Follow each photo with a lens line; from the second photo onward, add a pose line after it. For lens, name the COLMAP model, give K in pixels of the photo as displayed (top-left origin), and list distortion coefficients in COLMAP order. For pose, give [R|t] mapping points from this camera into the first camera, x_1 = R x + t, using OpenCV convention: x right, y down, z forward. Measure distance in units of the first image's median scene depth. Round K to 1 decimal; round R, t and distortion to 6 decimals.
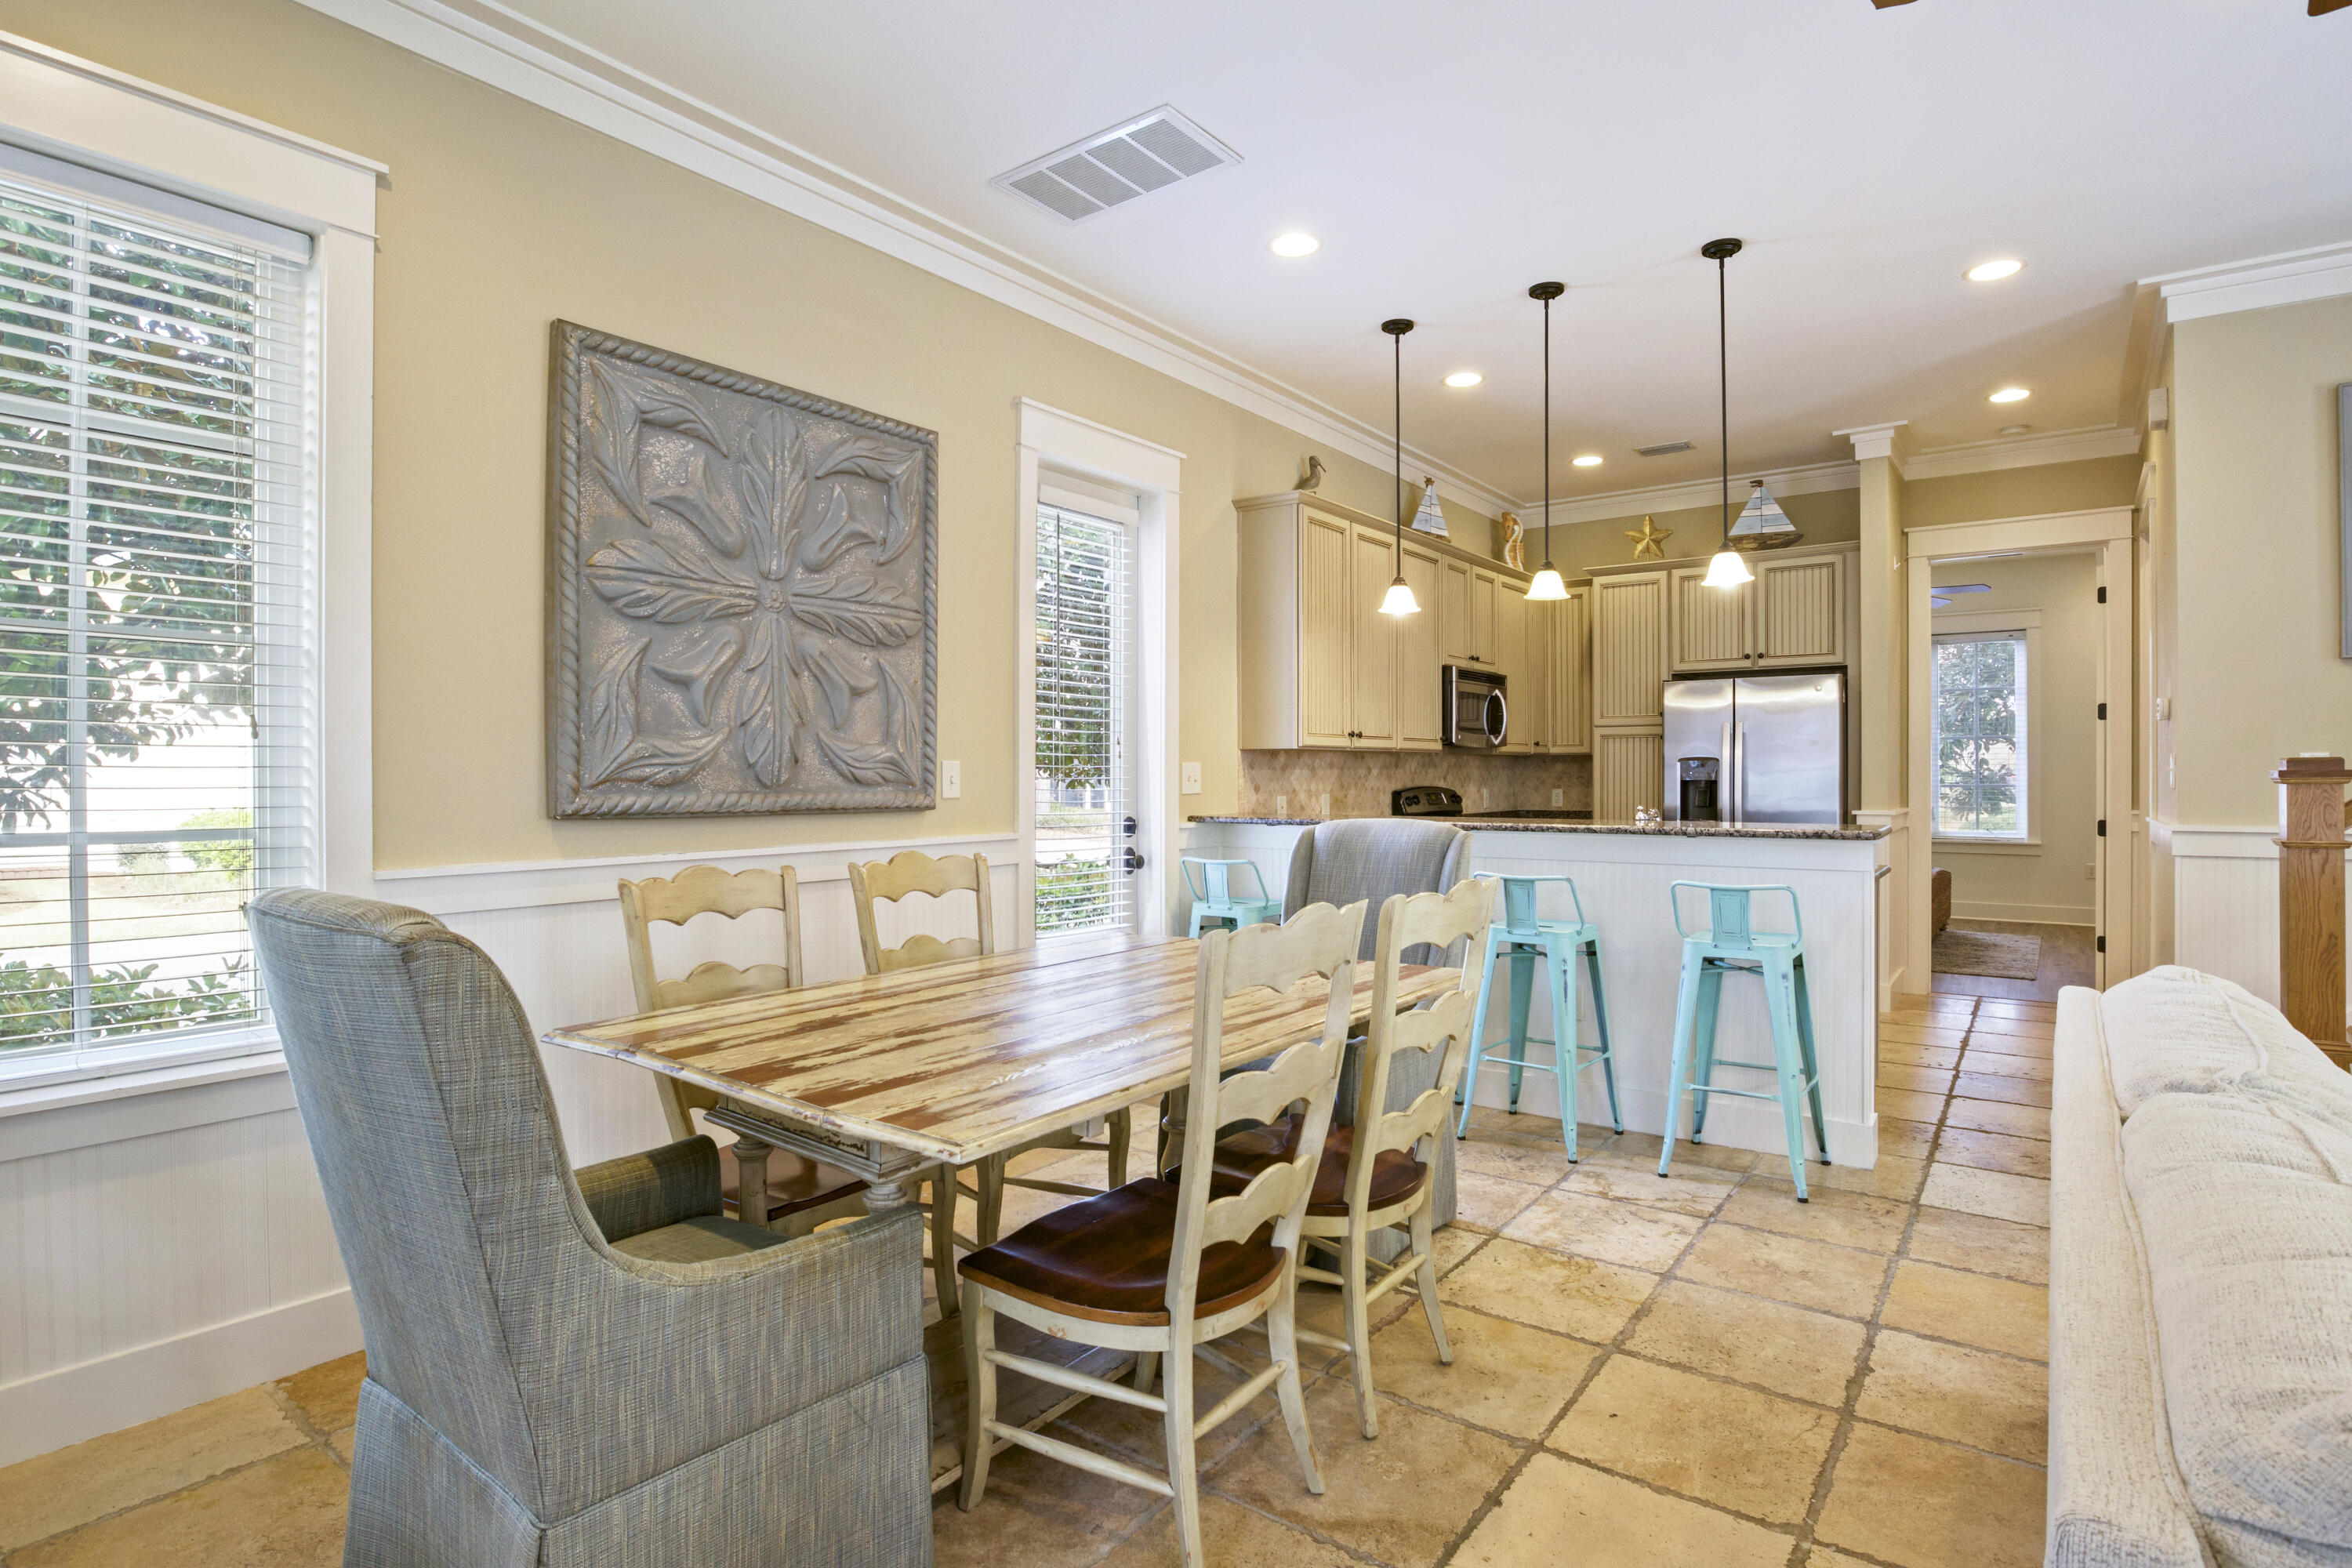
lens RADIAL K [[1182.7, 0, 1191.1], [0, 1182.7, 774.9], [0, 0, 1]] dist [-0.018876, 0.000140]
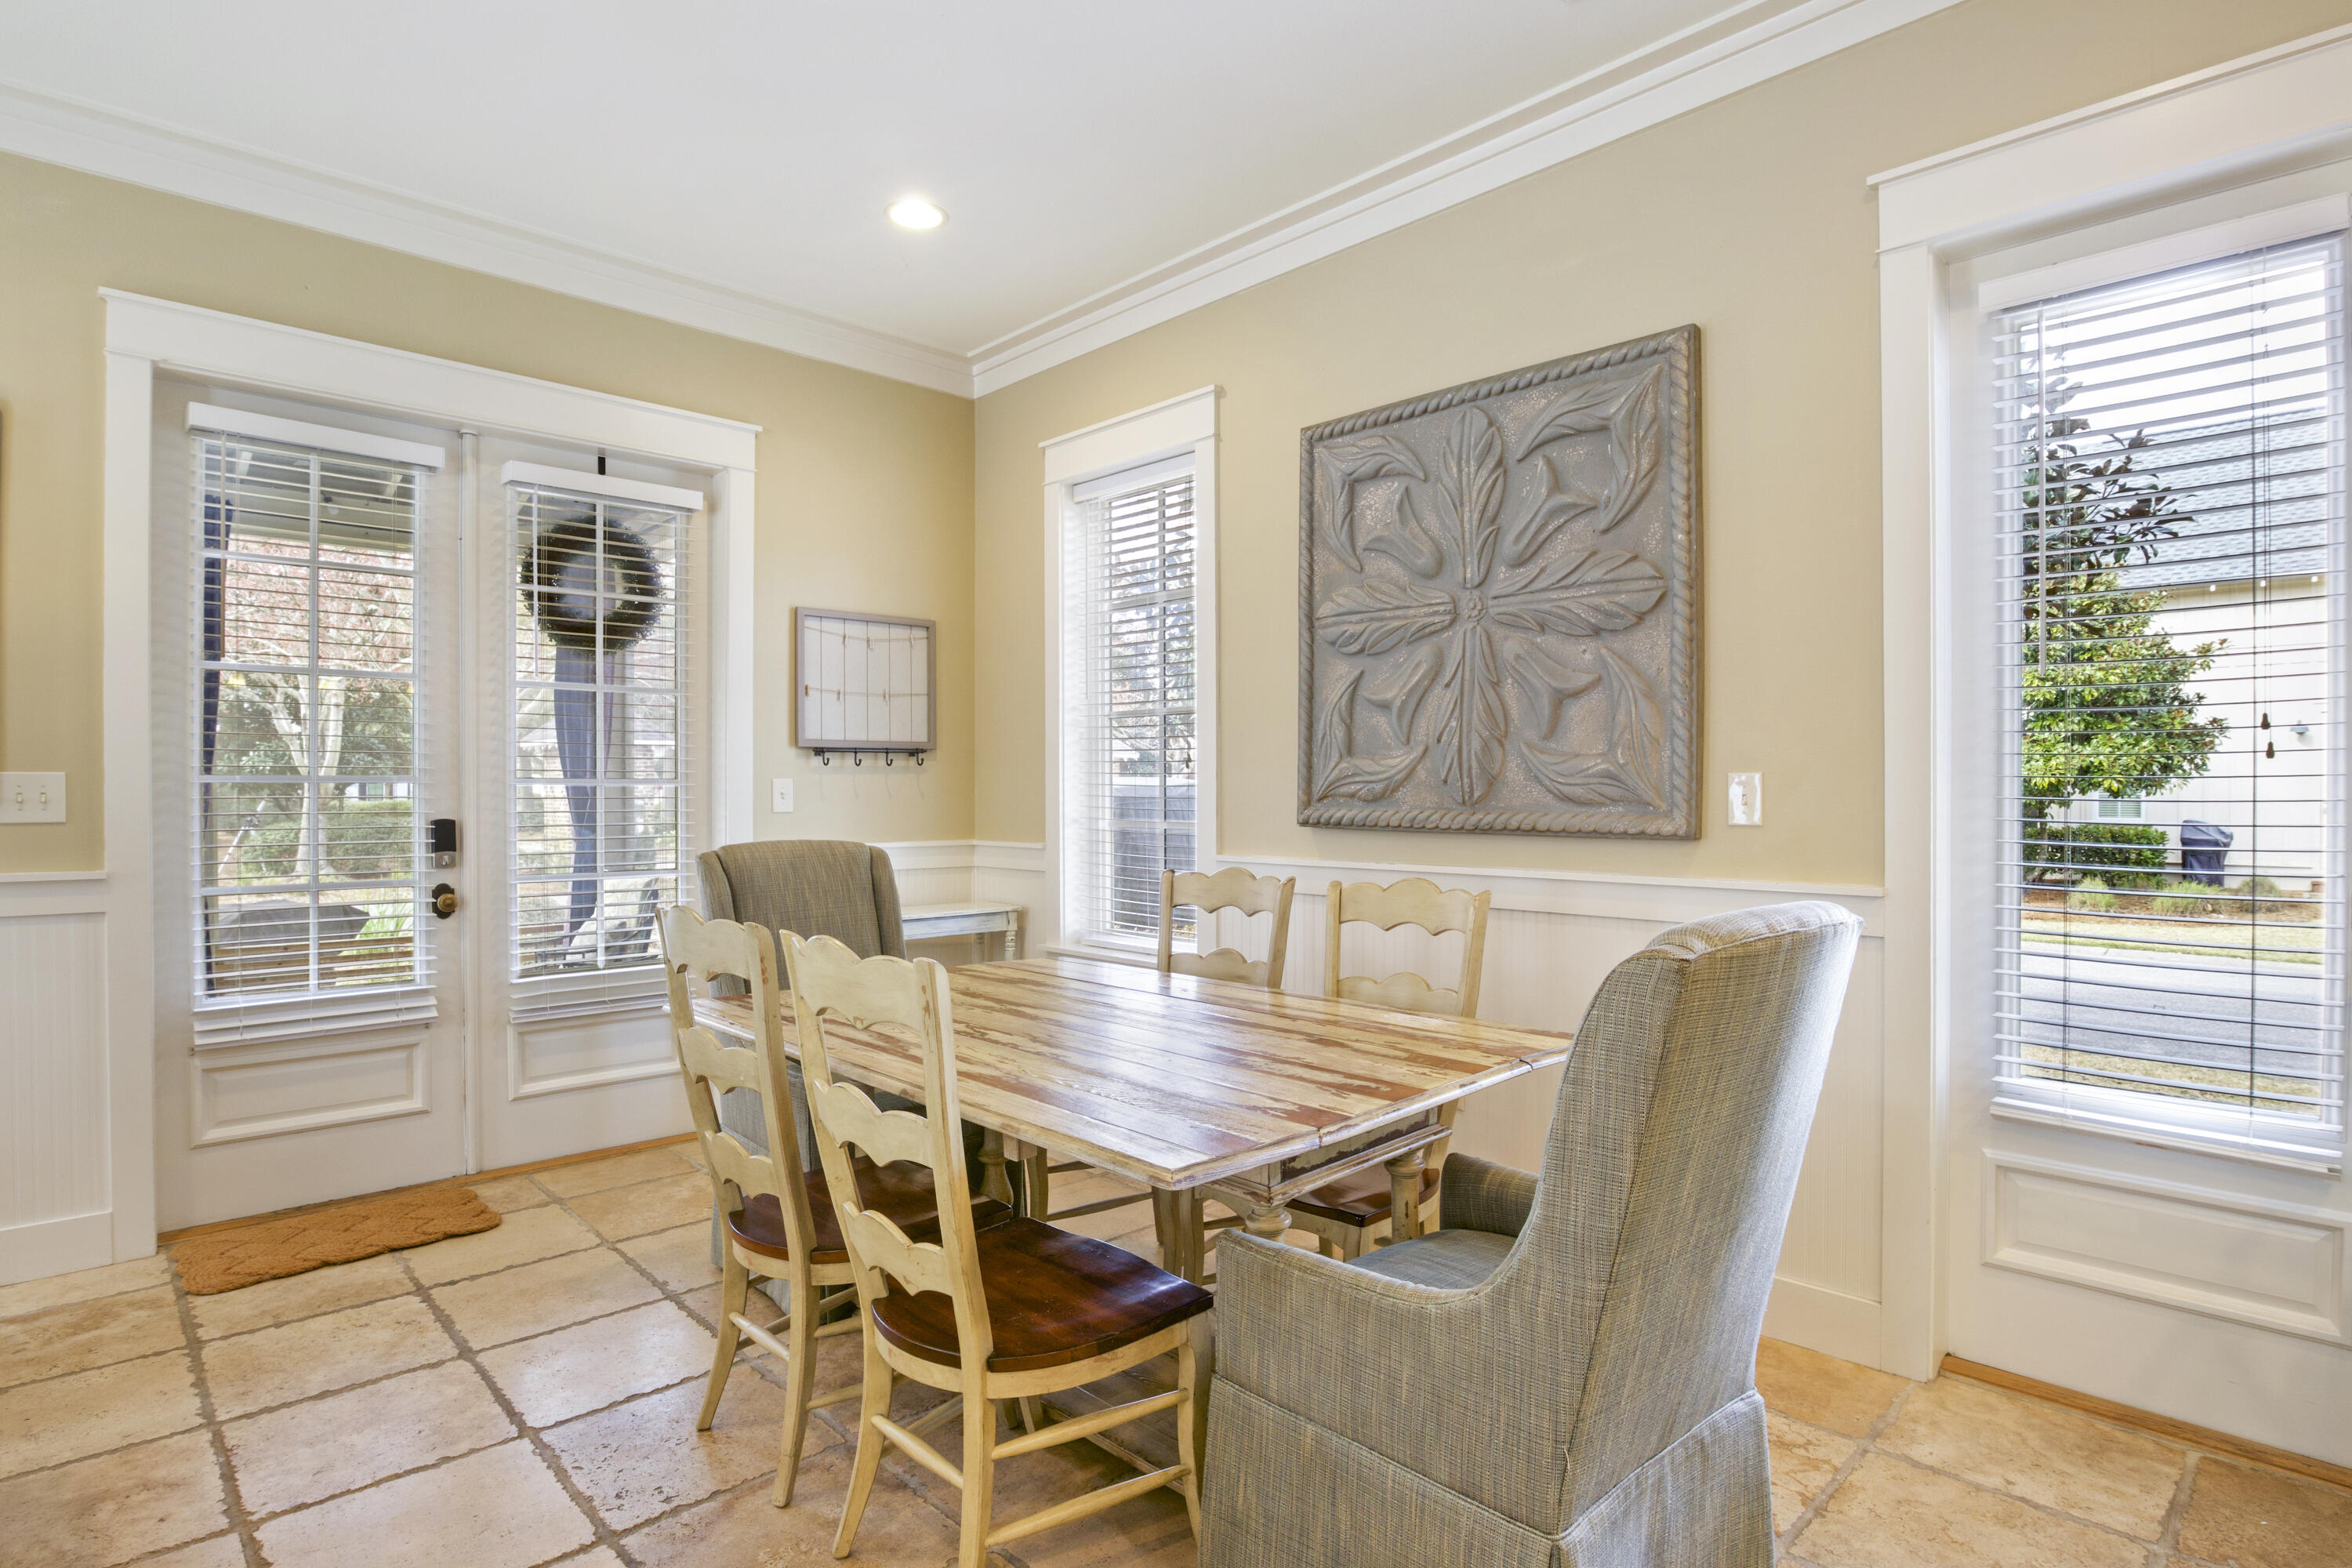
lens RADIAL K [[1188.6, 0, 1176.0], [0, 1188.6, 784.0], [0, 0, 1]] dist [-0.017336, 0.000593]
pose [[-0.152485, 0.003076, -0.988301, 0.601705], [0.002128, 0.999994, 0.002784, -0.008689], [0.988304, -0.001679, -0.152490, 0.860106]]
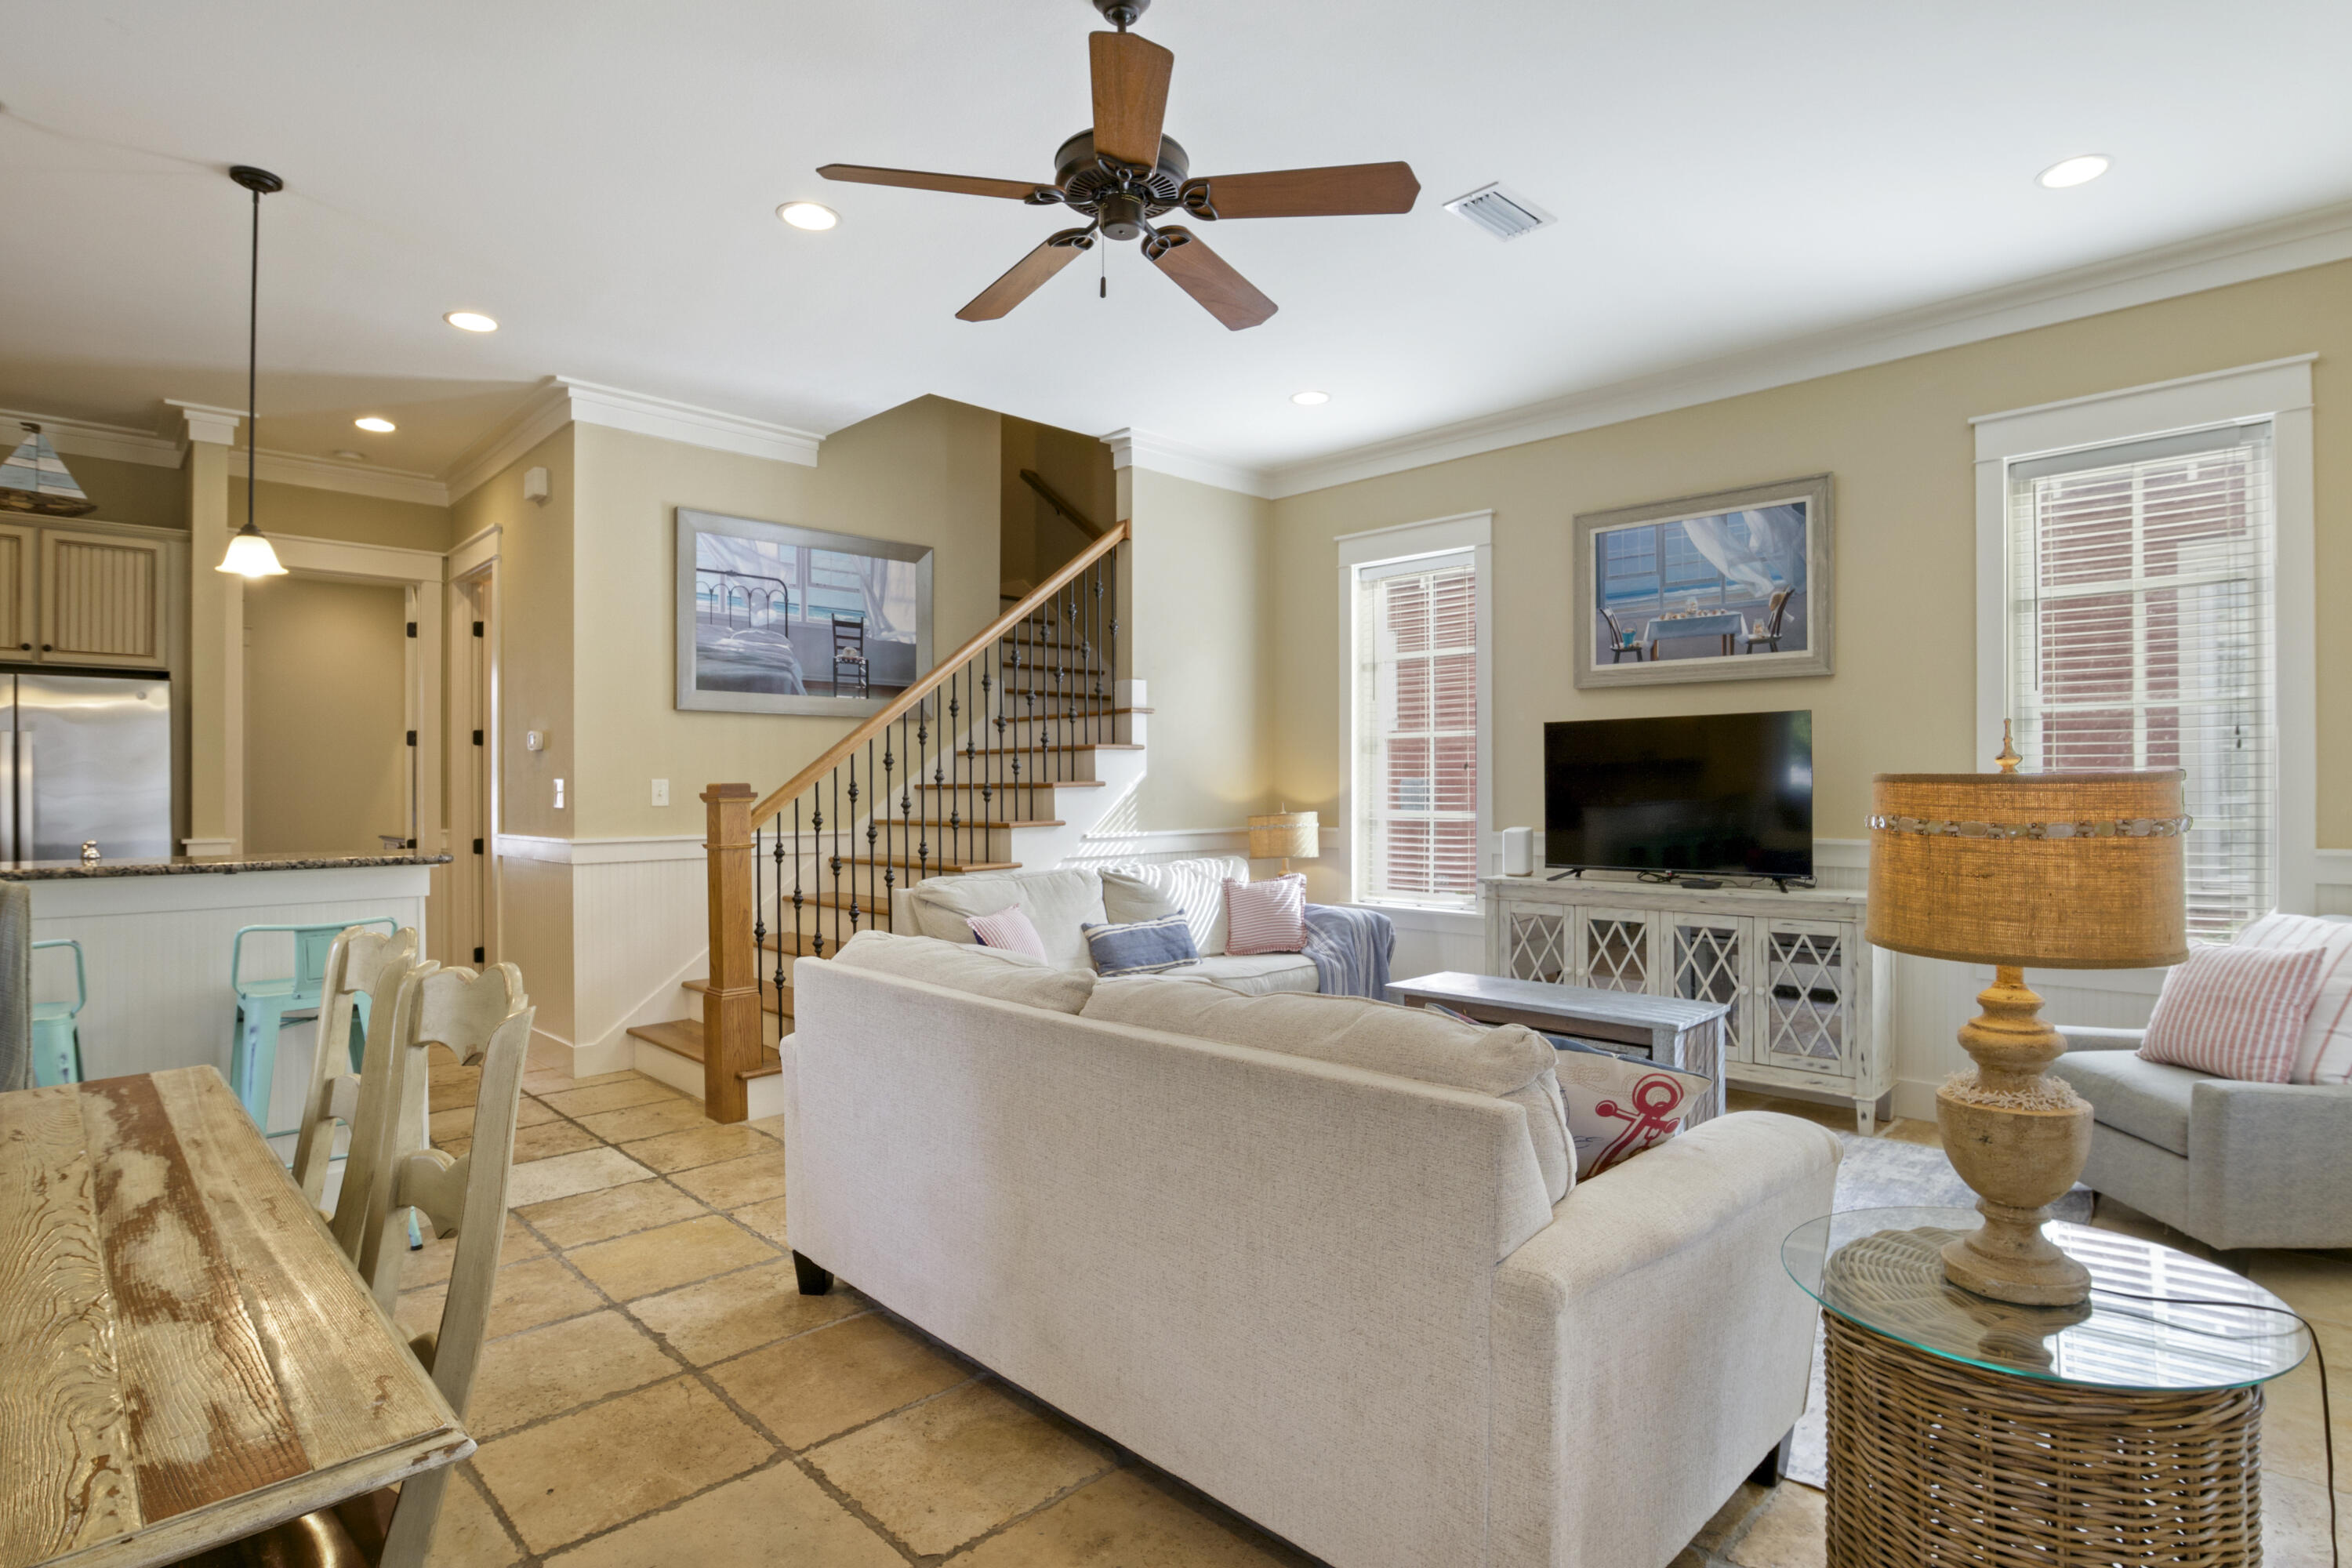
lens RADIAL K [[1188.6, 0, 1176.0], [0, 1188.6, 784.0], [0, 0, 1]] dist [-0.017336, 0.000593]
pose [[0.156774, 0.006943, 0.987610, -0.314102], [0.004639, 0.999959, -0.007766, -0.001025], [-0.987624, 0.005799, 0.156735, 0.238013]]
